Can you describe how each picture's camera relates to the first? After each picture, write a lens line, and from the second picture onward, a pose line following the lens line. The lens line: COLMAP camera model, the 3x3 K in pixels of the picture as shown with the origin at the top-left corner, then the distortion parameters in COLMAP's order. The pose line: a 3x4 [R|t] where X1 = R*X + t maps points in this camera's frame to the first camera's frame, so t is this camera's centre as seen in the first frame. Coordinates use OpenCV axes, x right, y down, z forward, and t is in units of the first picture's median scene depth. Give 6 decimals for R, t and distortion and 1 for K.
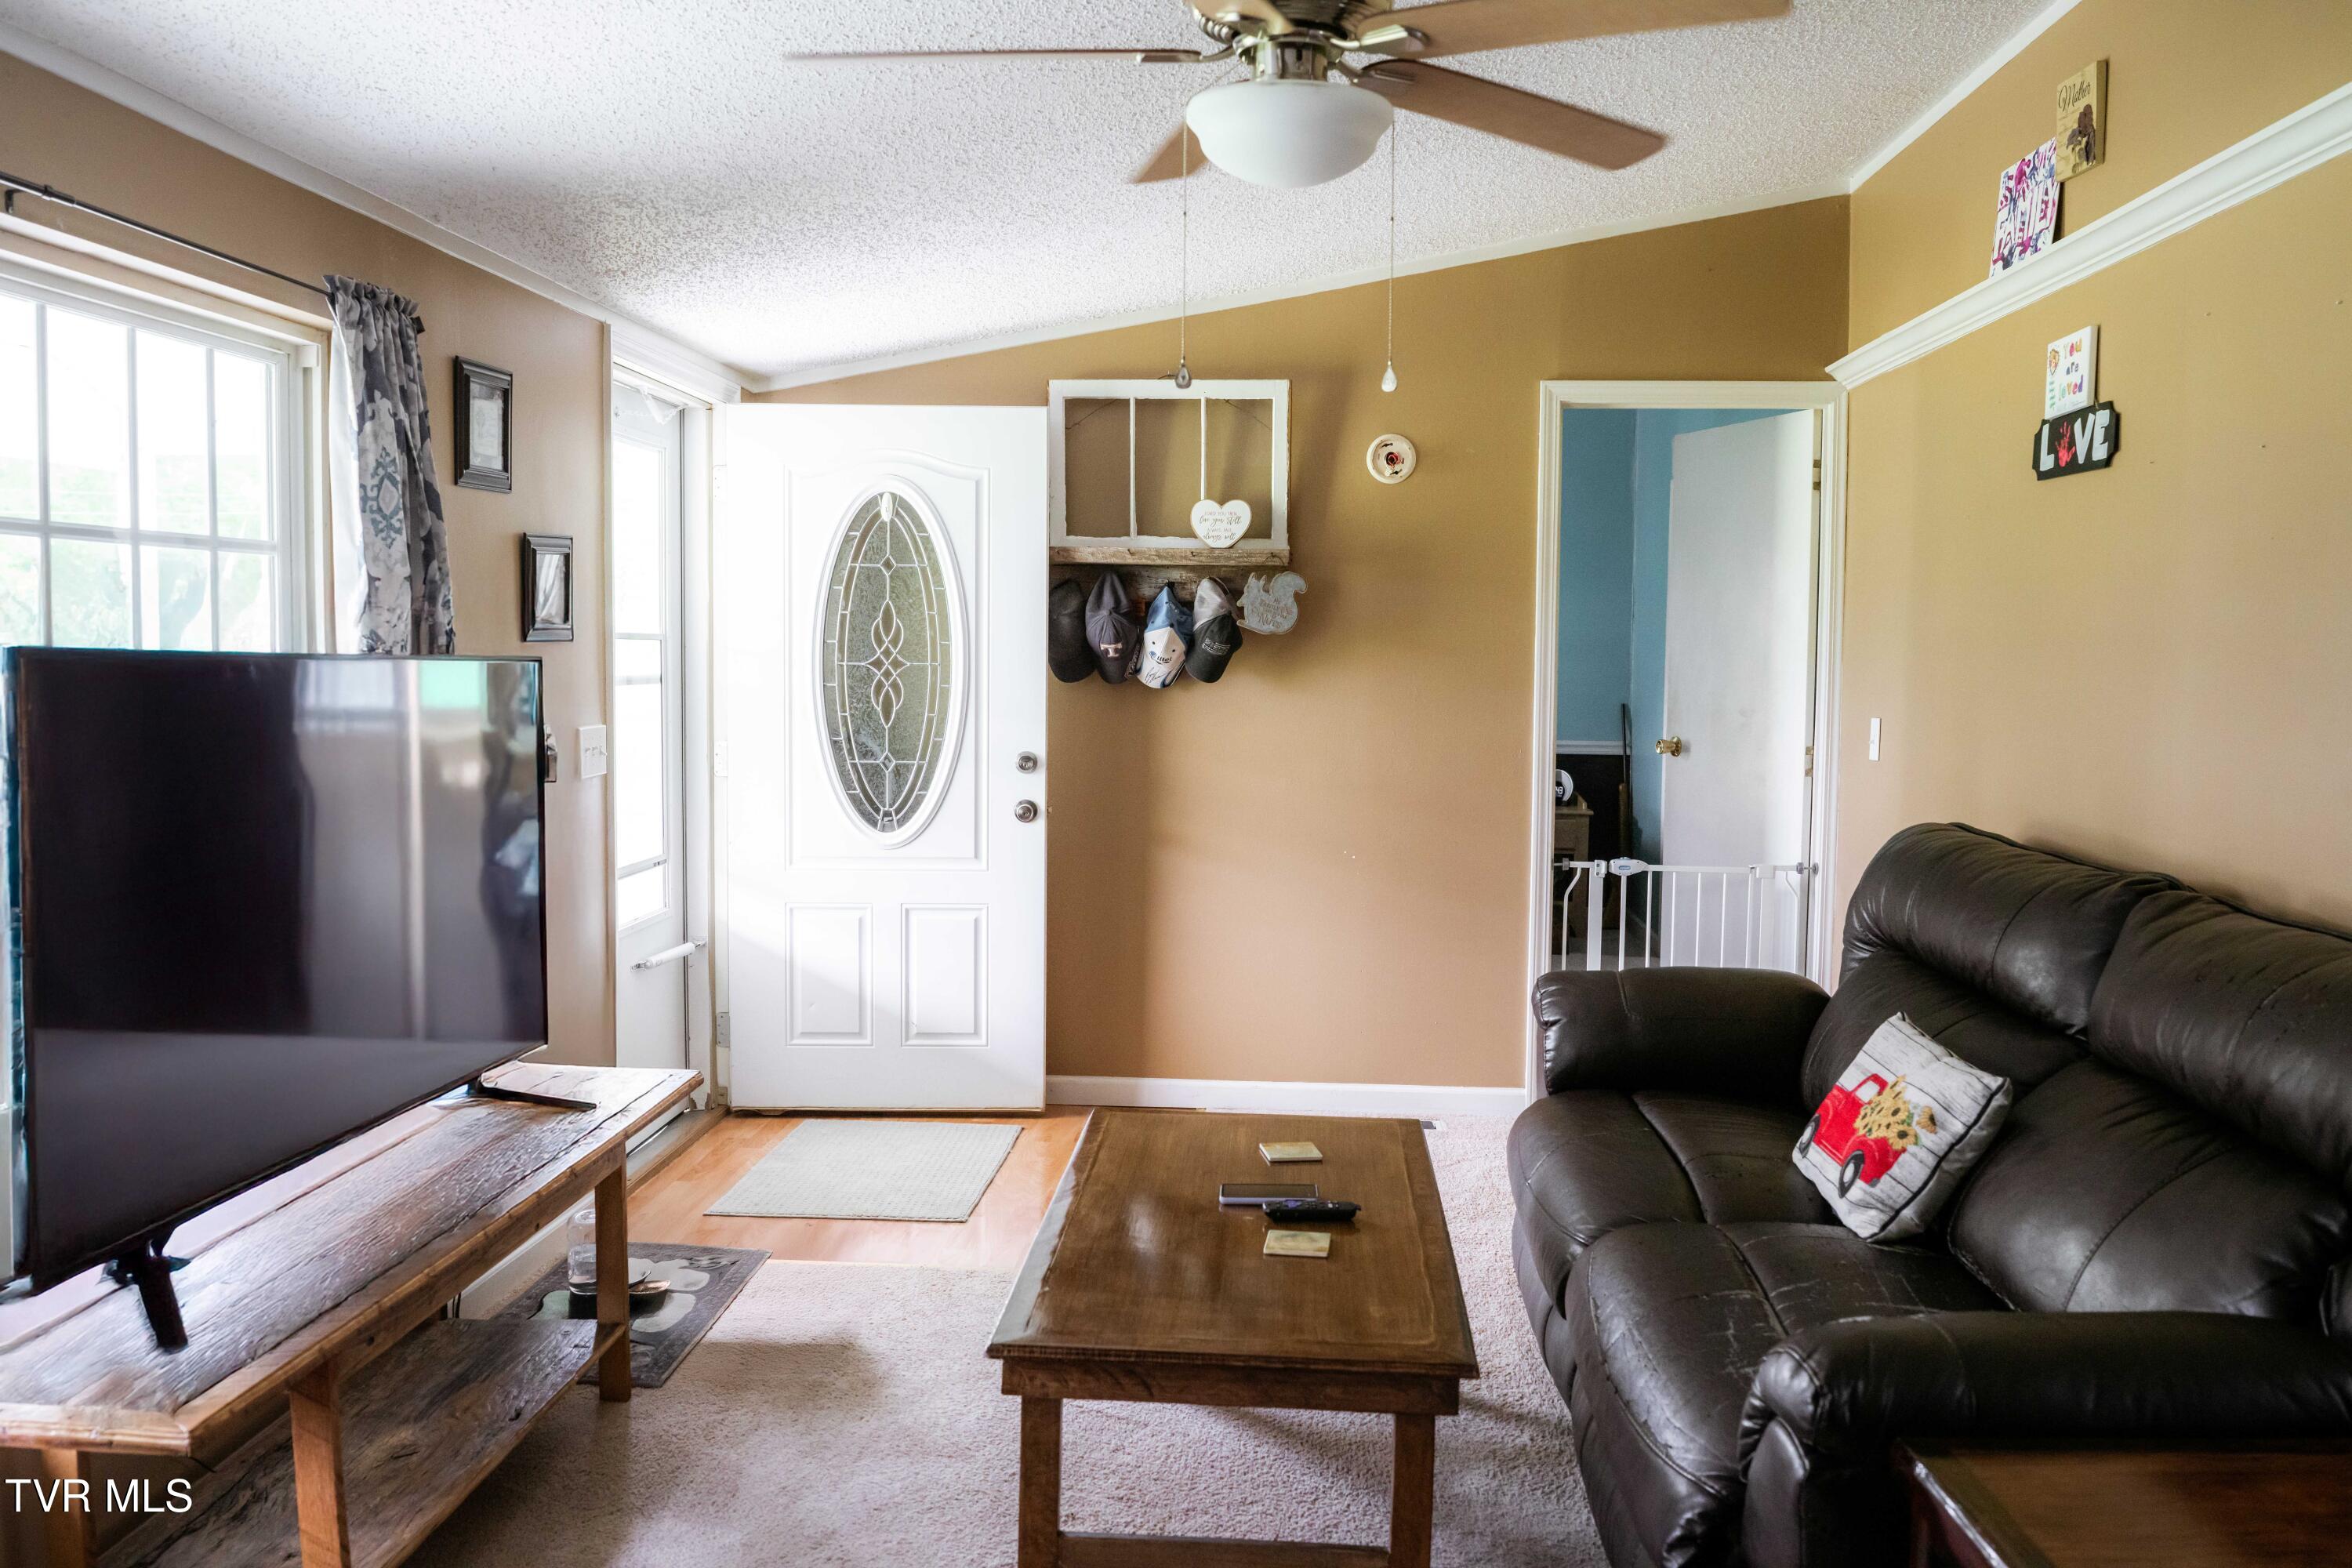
lens RADIAL K [[1903.9, 0, 1169.9], [0, 1903.9, 786.6], [0, 0, 1]] dist [-0.050256, -0.042111]
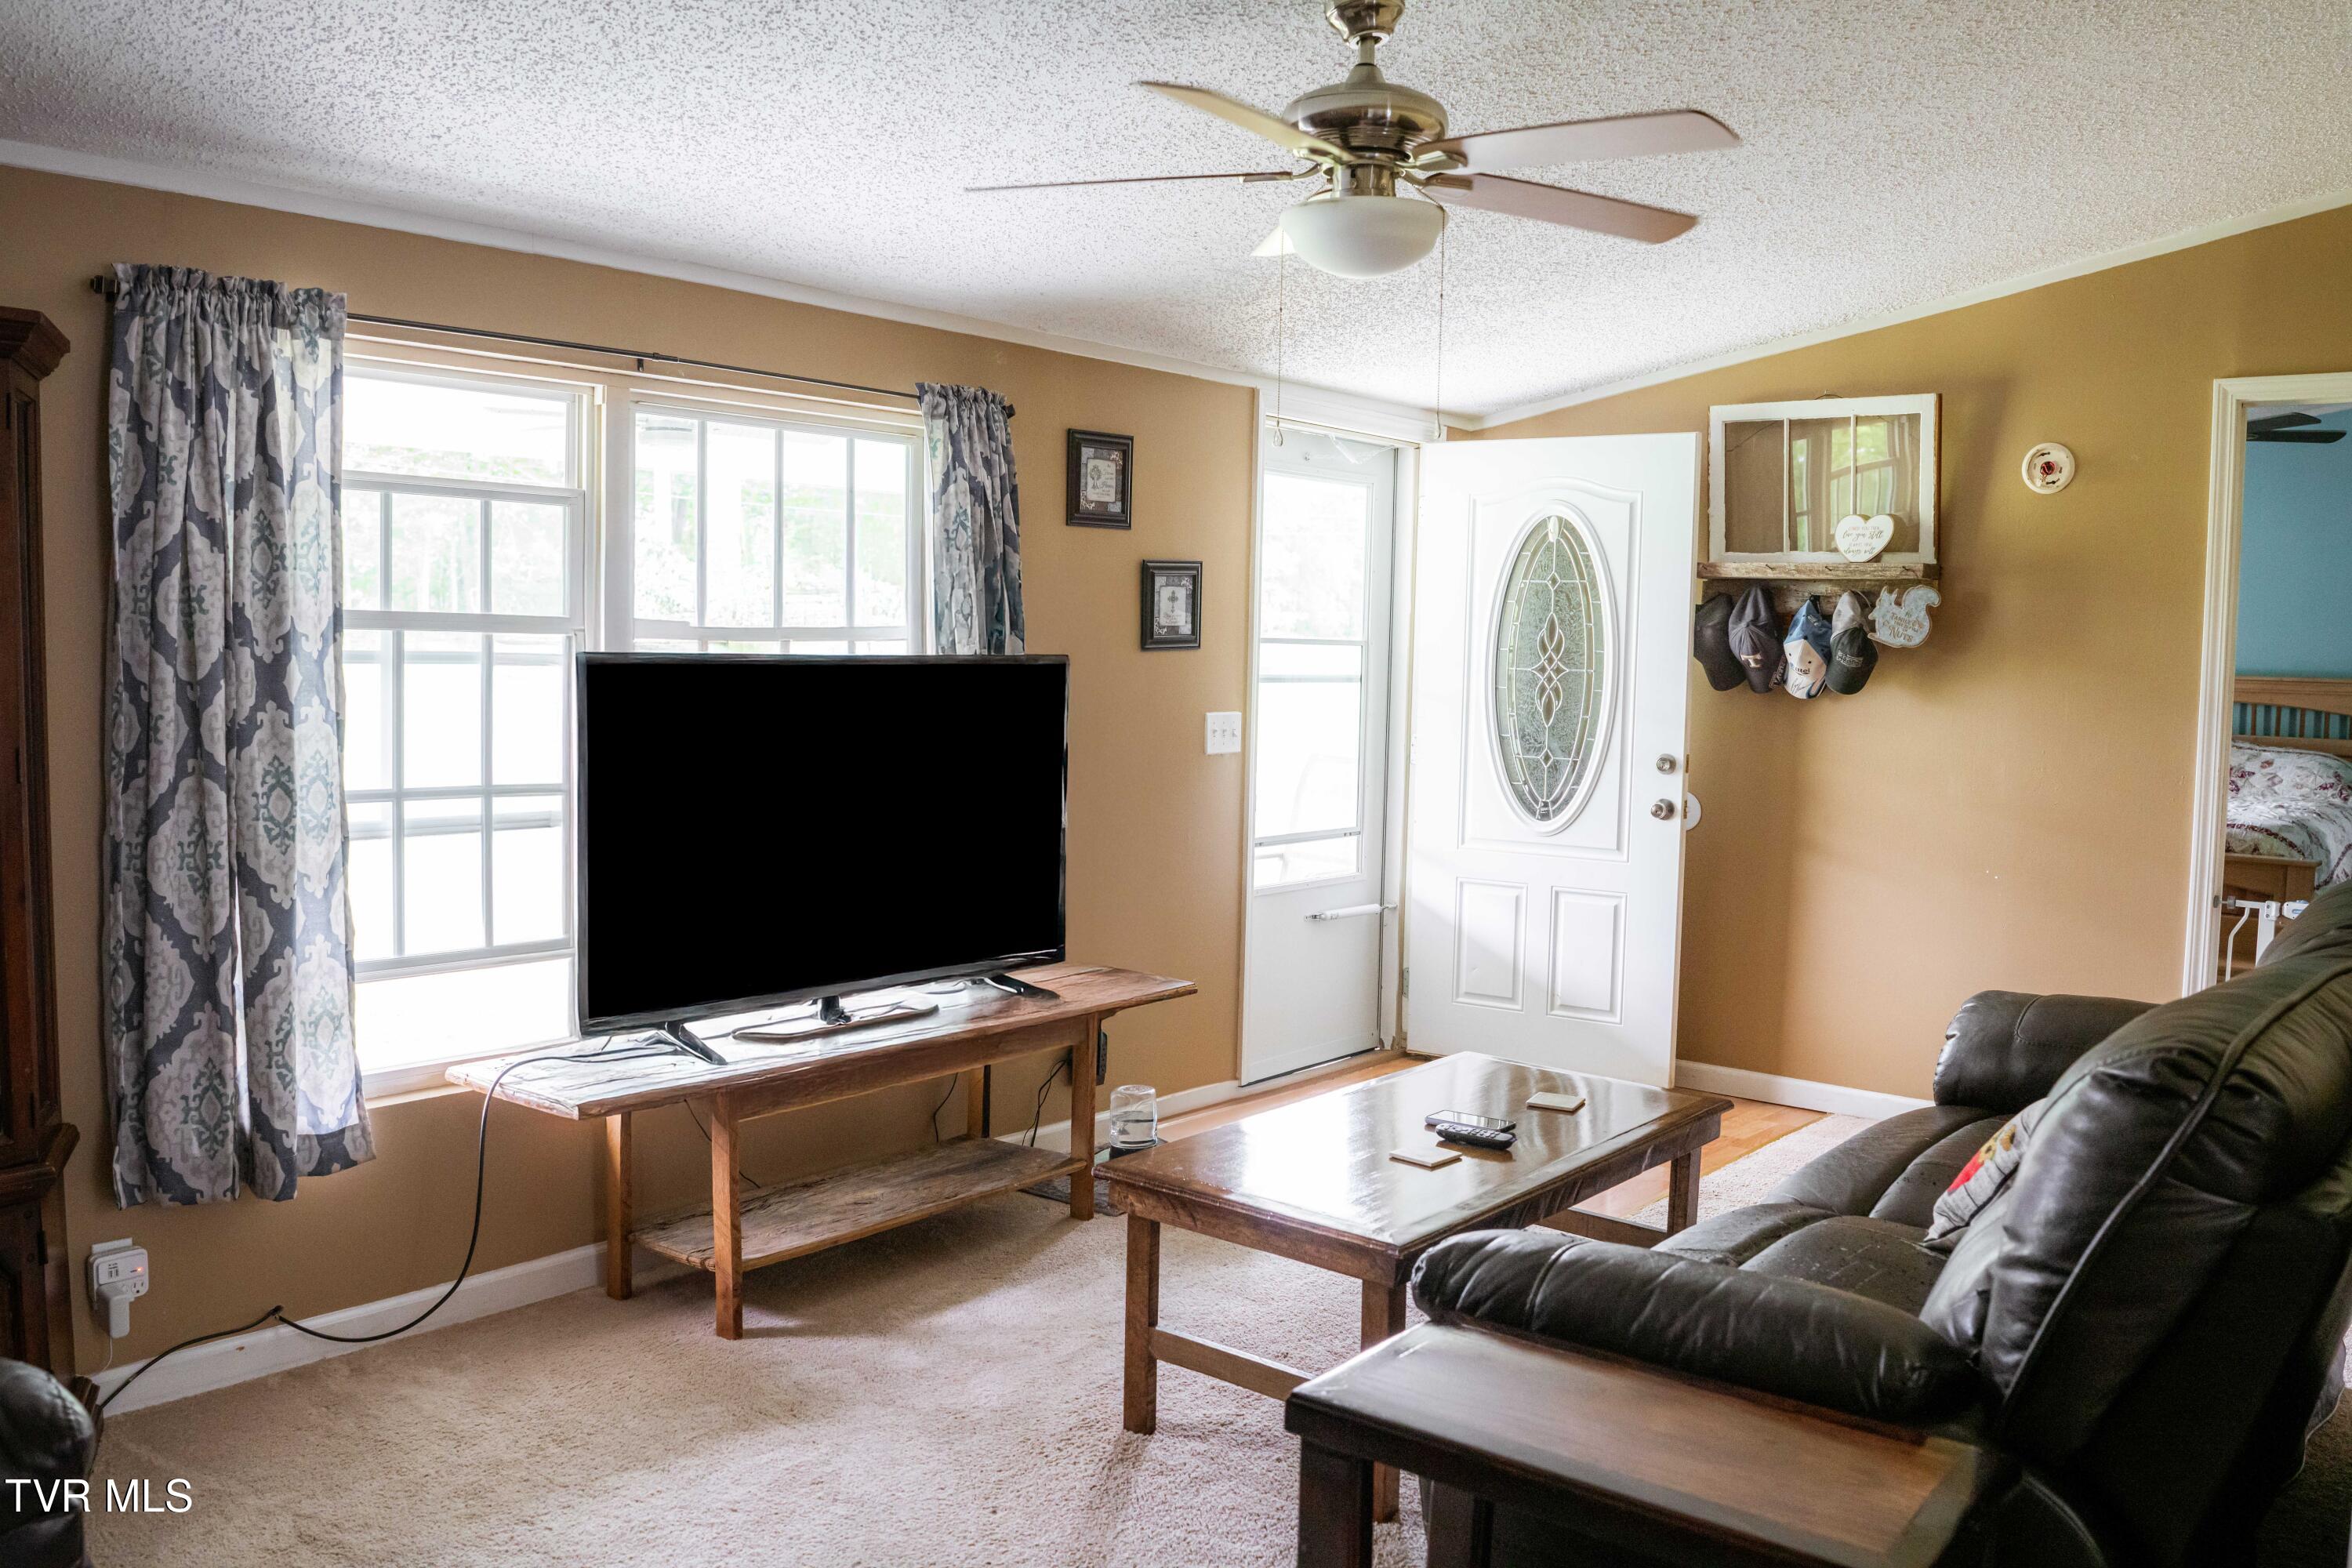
lens RADIAL K [[1903.9, 0, 1165.1], [0, 1903.9, 777.0], [0, 0, 1]] dist [-0.050256, -0.042111]
pose [[0.814138, 0.050074, -0.578508, 0.313417], [-0.056361, 0.998385, 0.007100, 0.002991], [0.577930, 0.026825, 0.815646, -0.034852]]
